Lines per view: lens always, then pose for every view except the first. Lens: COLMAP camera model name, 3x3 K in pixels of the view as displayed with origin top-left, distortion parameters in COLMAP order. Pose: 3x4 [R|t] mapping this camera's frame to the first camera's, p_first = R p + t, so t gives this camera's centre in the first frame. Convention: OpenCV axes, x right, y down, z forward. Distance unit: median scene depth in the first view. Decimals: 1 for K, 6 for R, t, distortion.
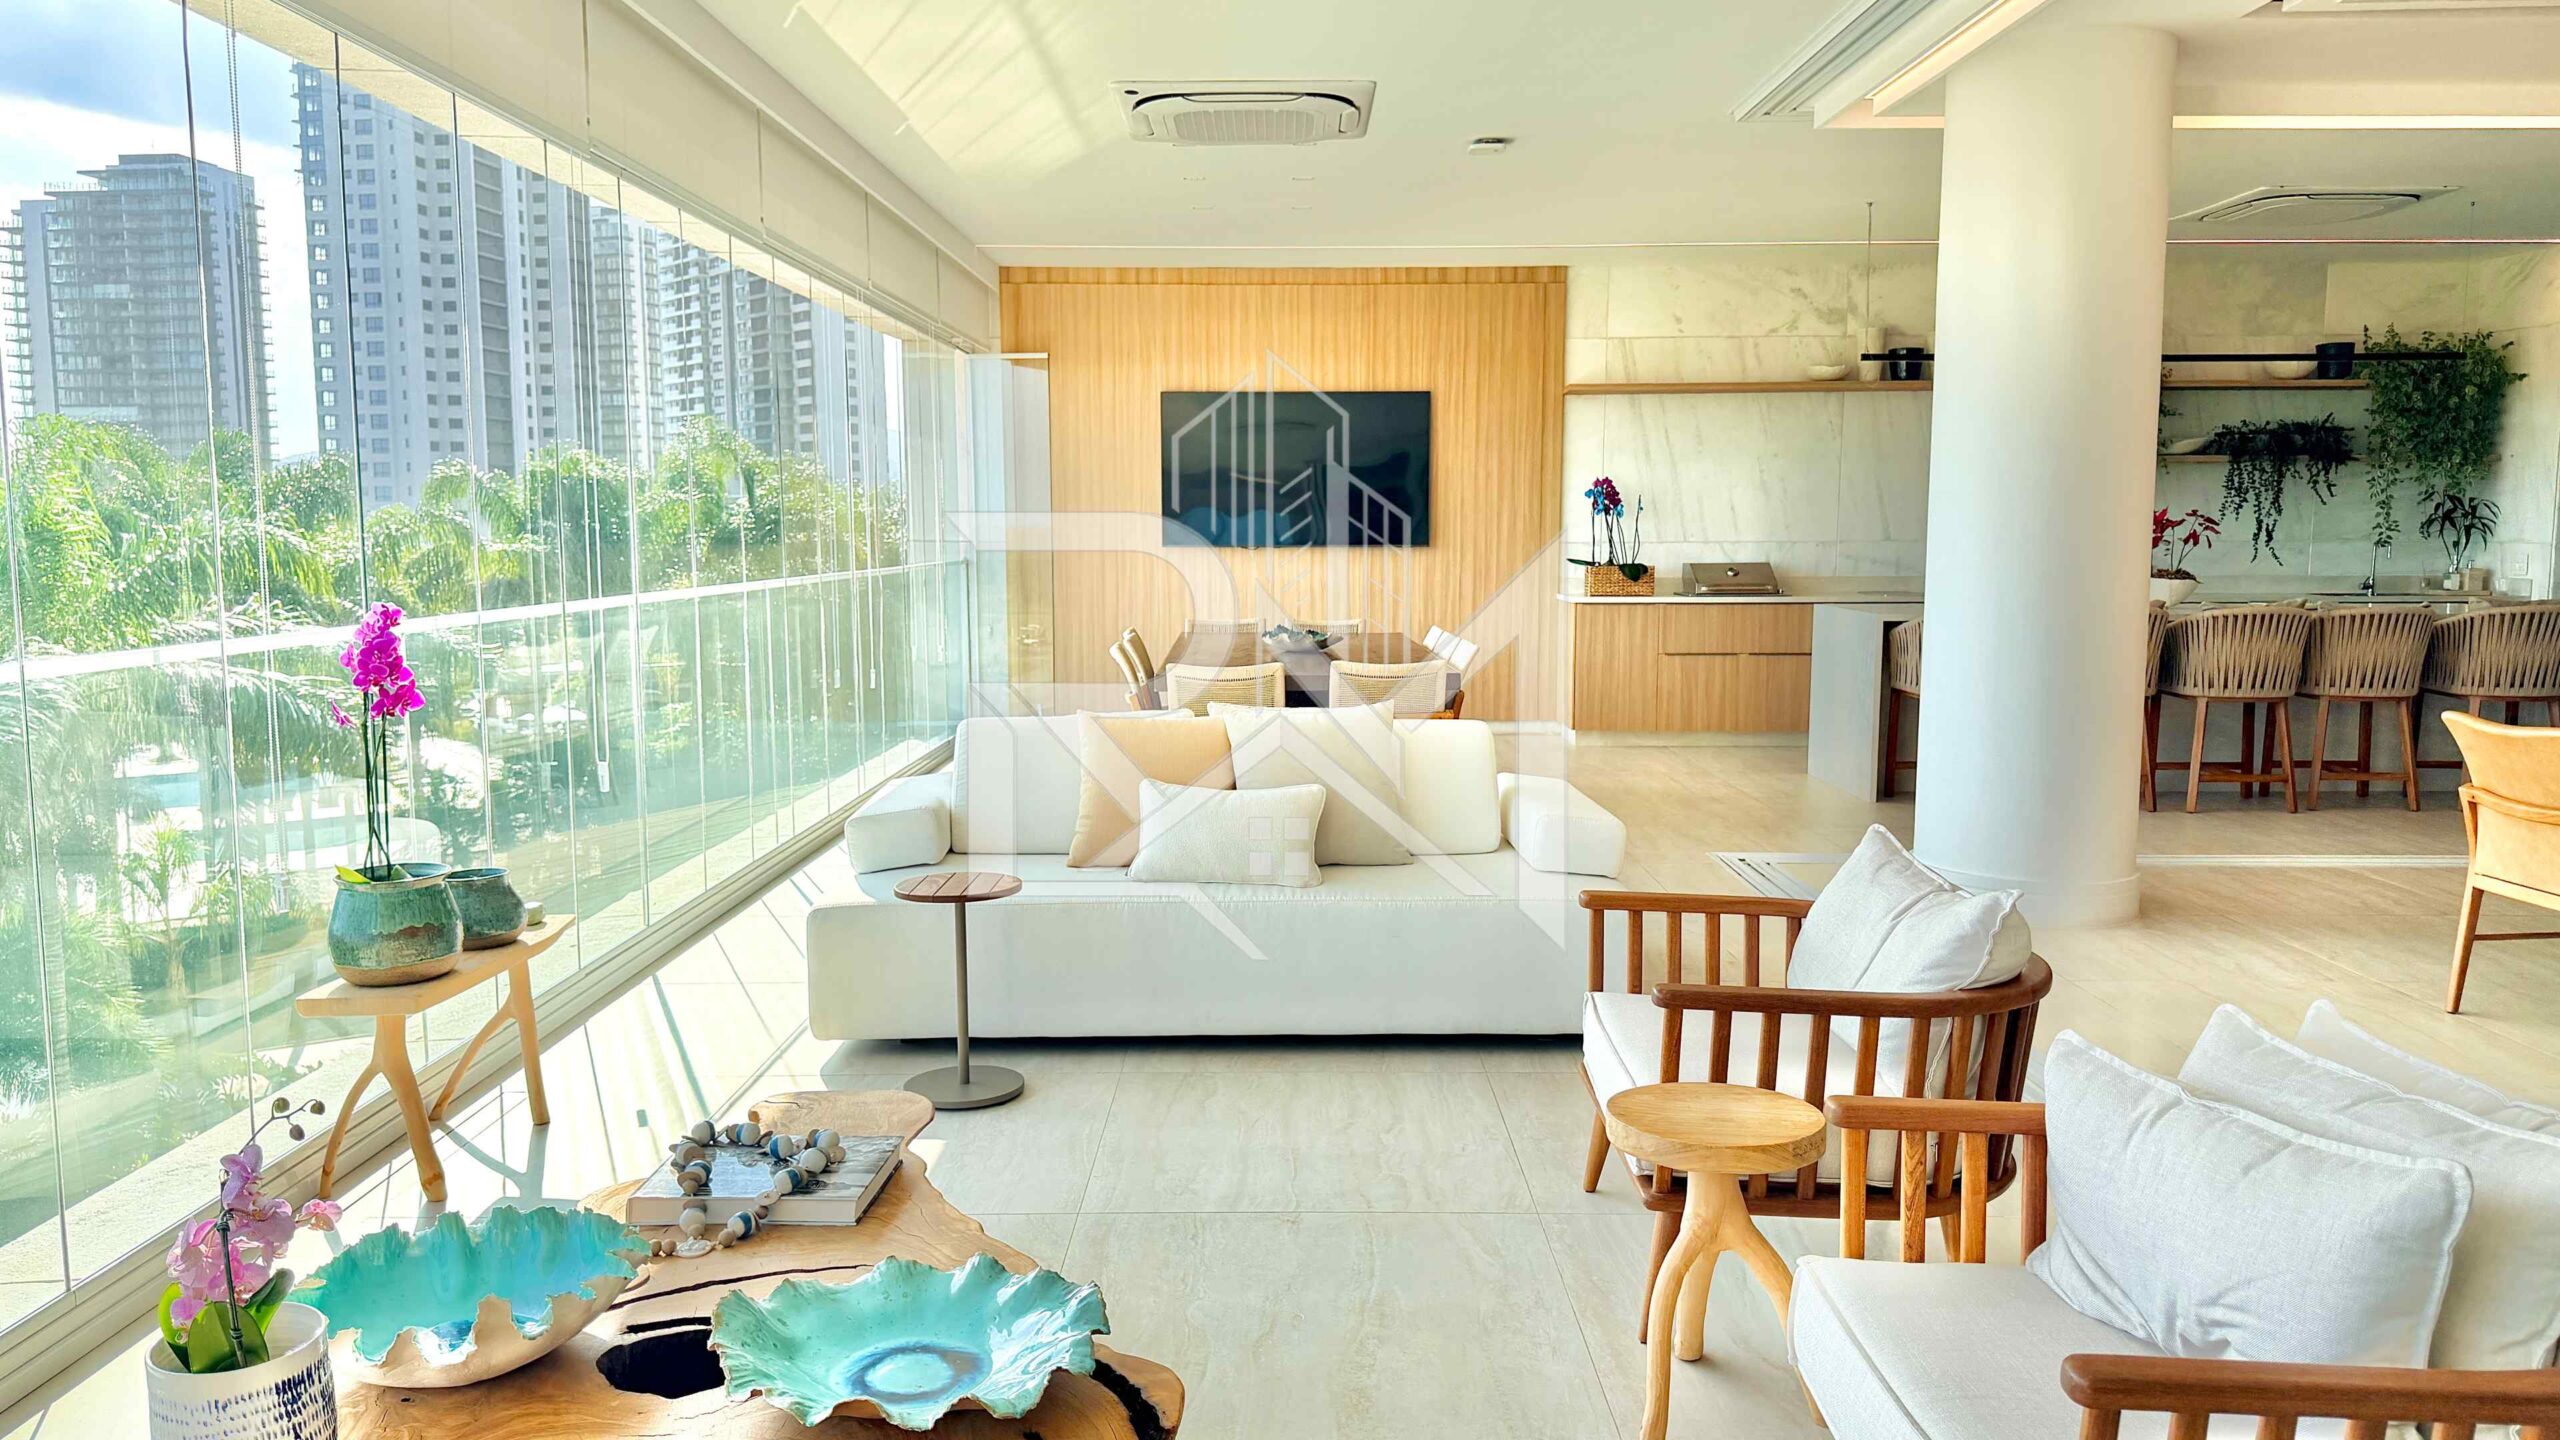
lens RADIAL K [[1798.4, 0, 1275.1], [0, 1798.4, 739.1], [0, 0, 1]] dist [0.033869, -0.024412]
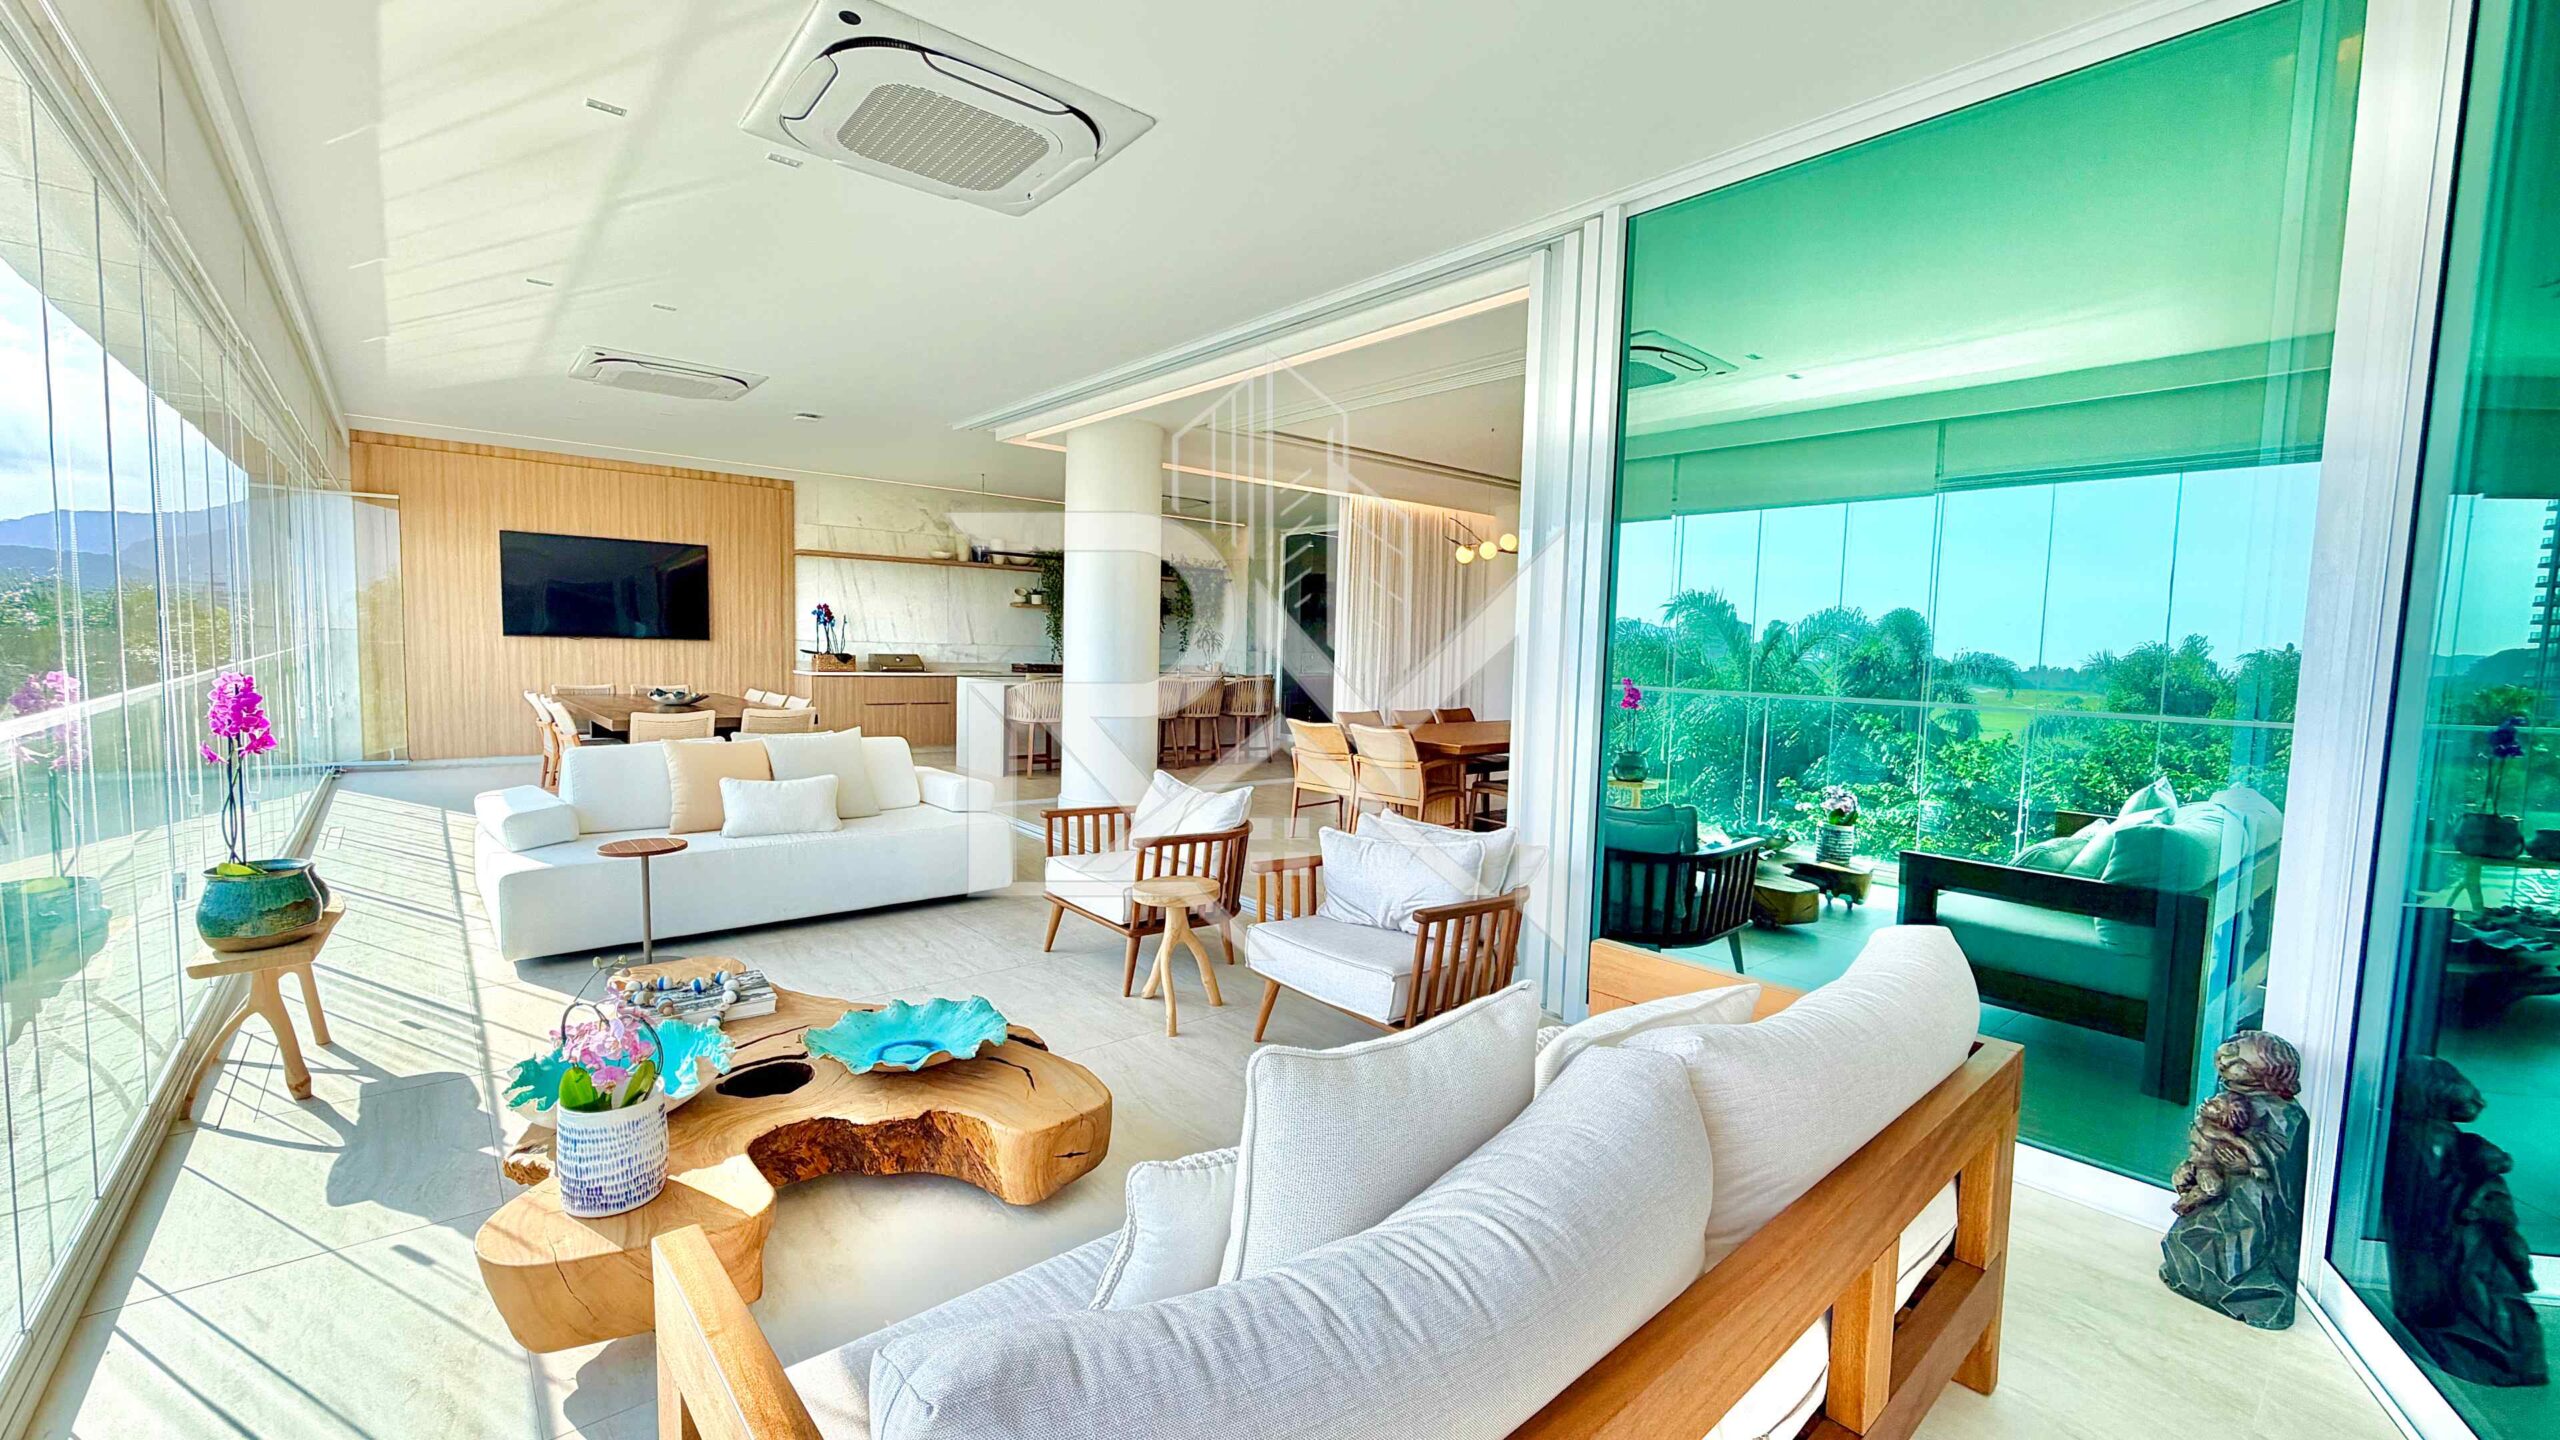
lens RADIAL K [[1021.1, 0, 1282.9], [0, 1021.1, 714.1], [0, 0, 1]] dist [0.002110, -0.001078]
pose [[0.752148, -0.022560, 0.658608, -0.136270], [0.048423, 0.998604, -0.021095, 0.003537], [-0.657213, 0.047758, 0.752191, -0.033168]]
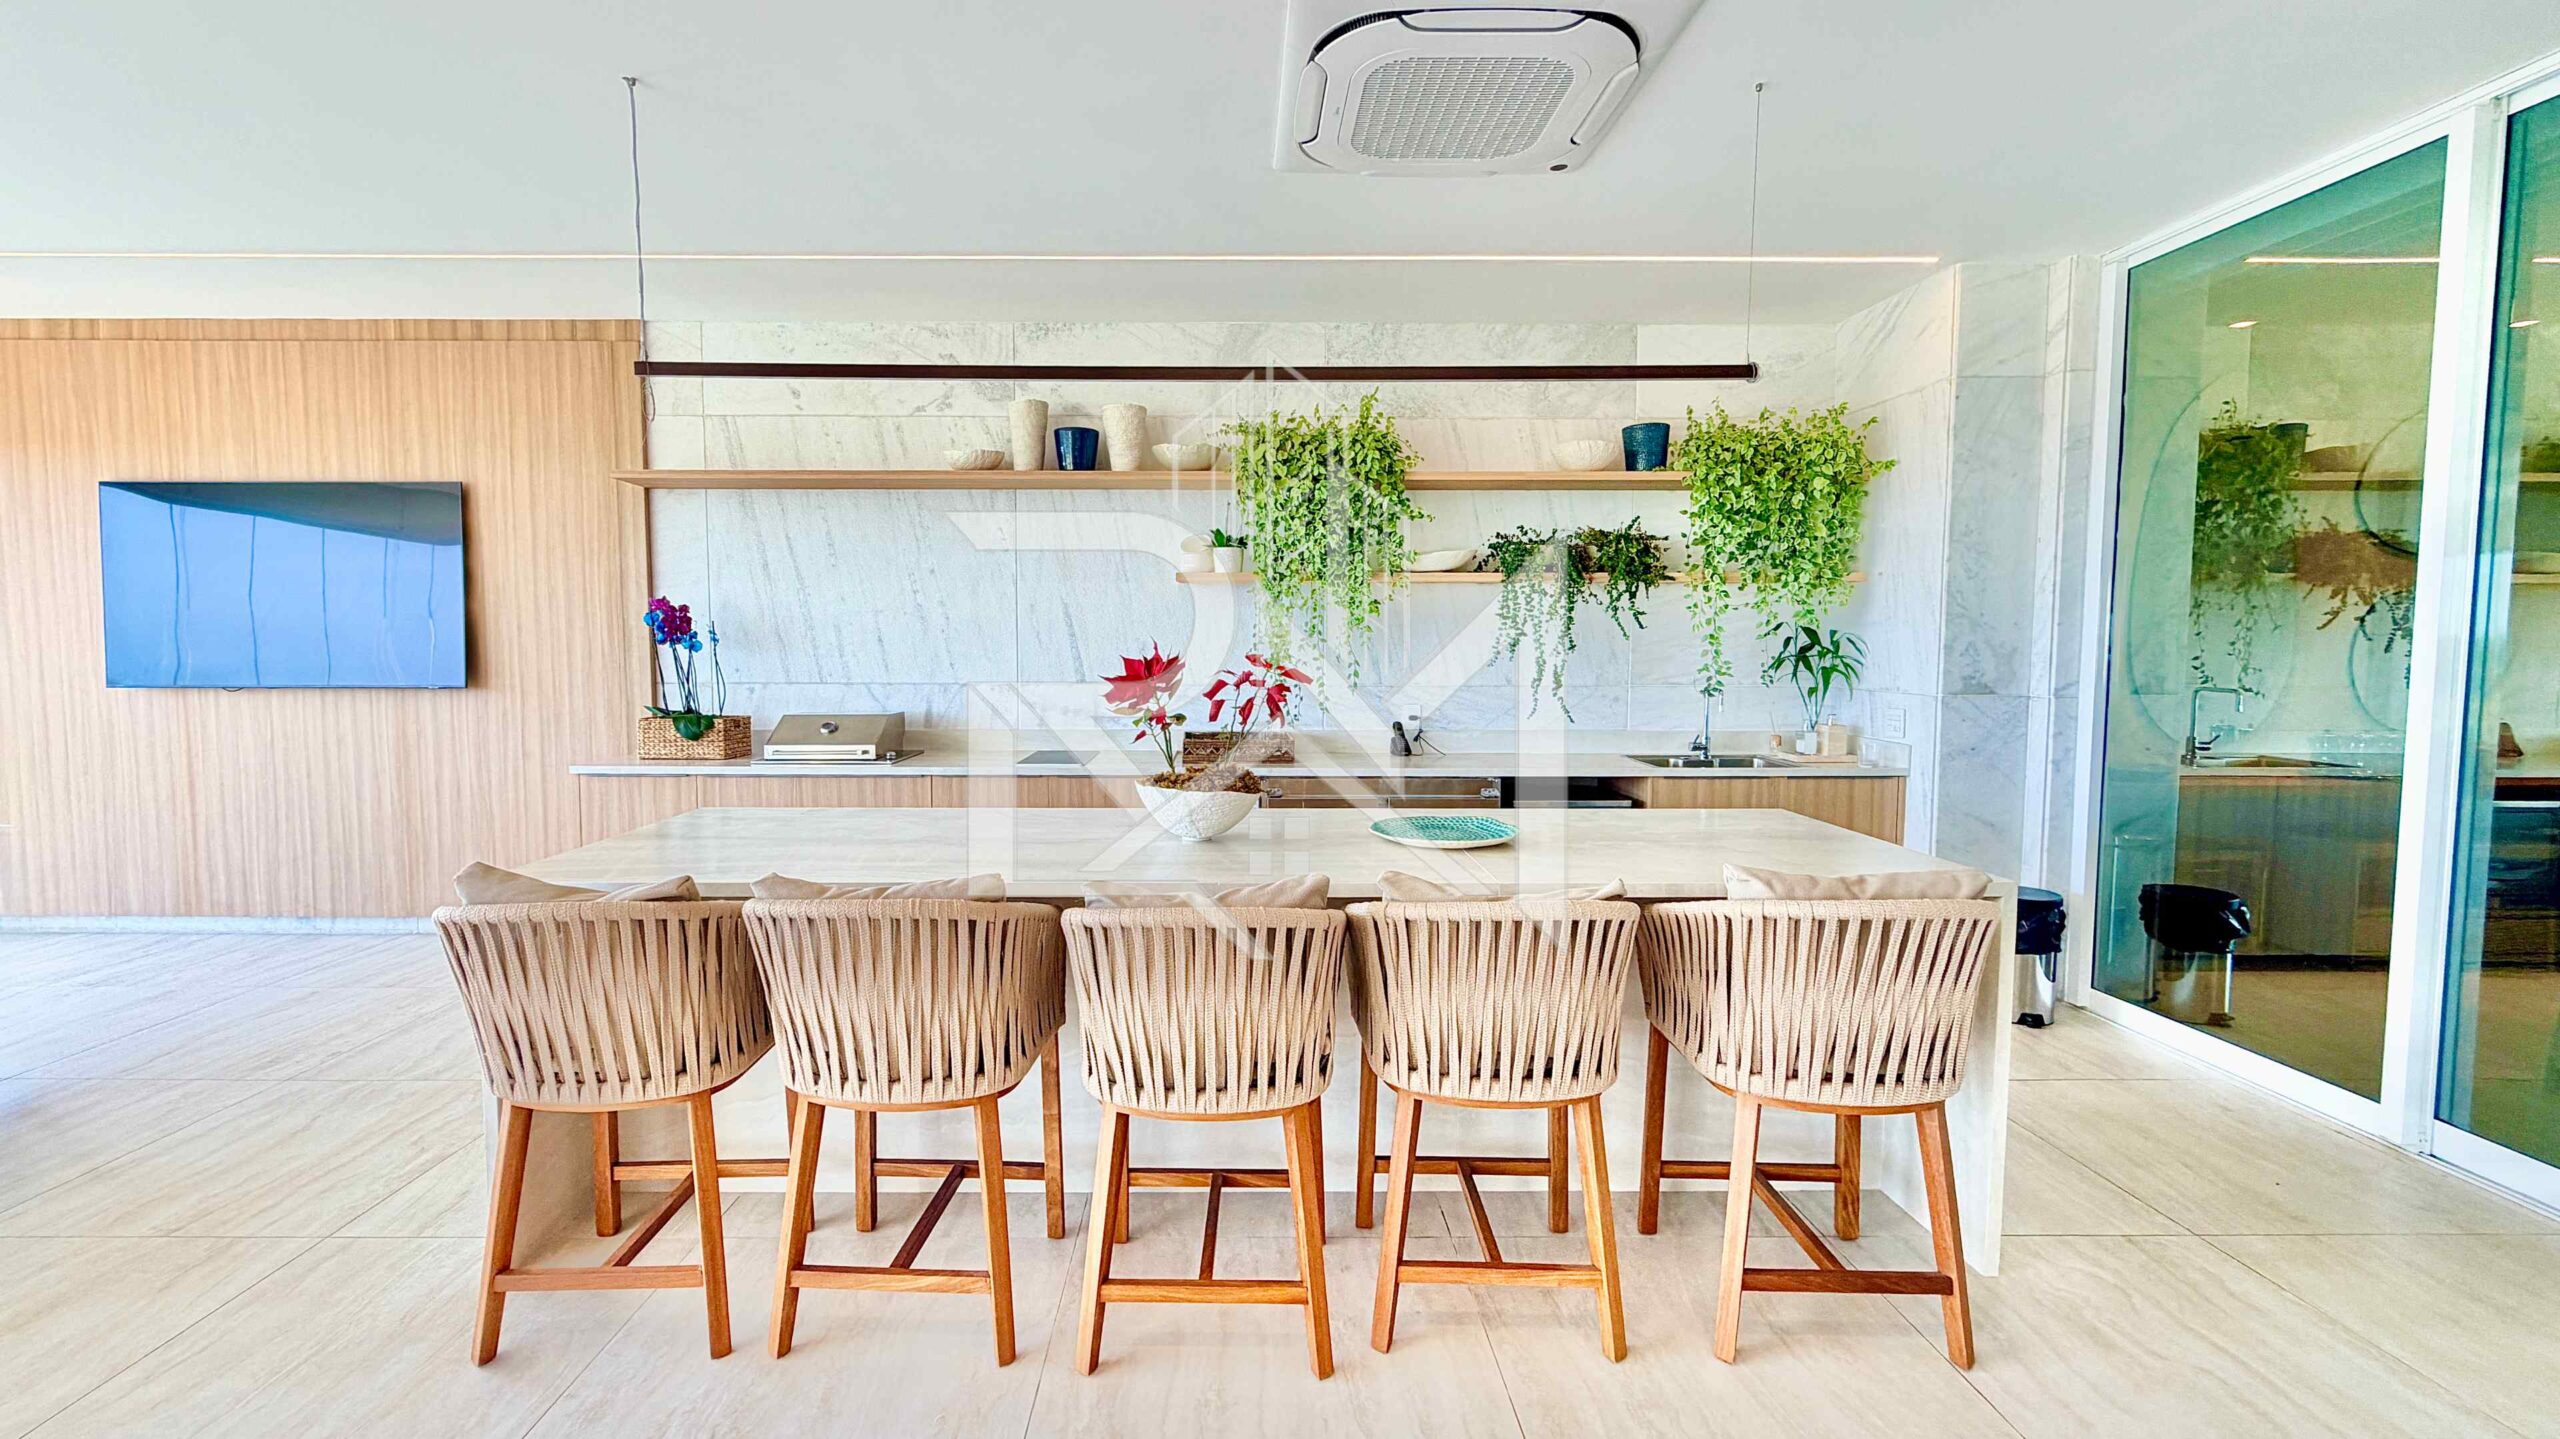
lens RADIAL K [[1021.1, 0, 1258.9], [0, 1021.1, 711.0], [0, 0, 1]] dist [0.002110, -0.001078]
pose [[0.999955, 0.002078, 0.009216, 0.418252], [-0.001637, 0.998865, -0.047595, -0.079352], [-0.009305, 0.047578, 0.998824, 0.582095]]
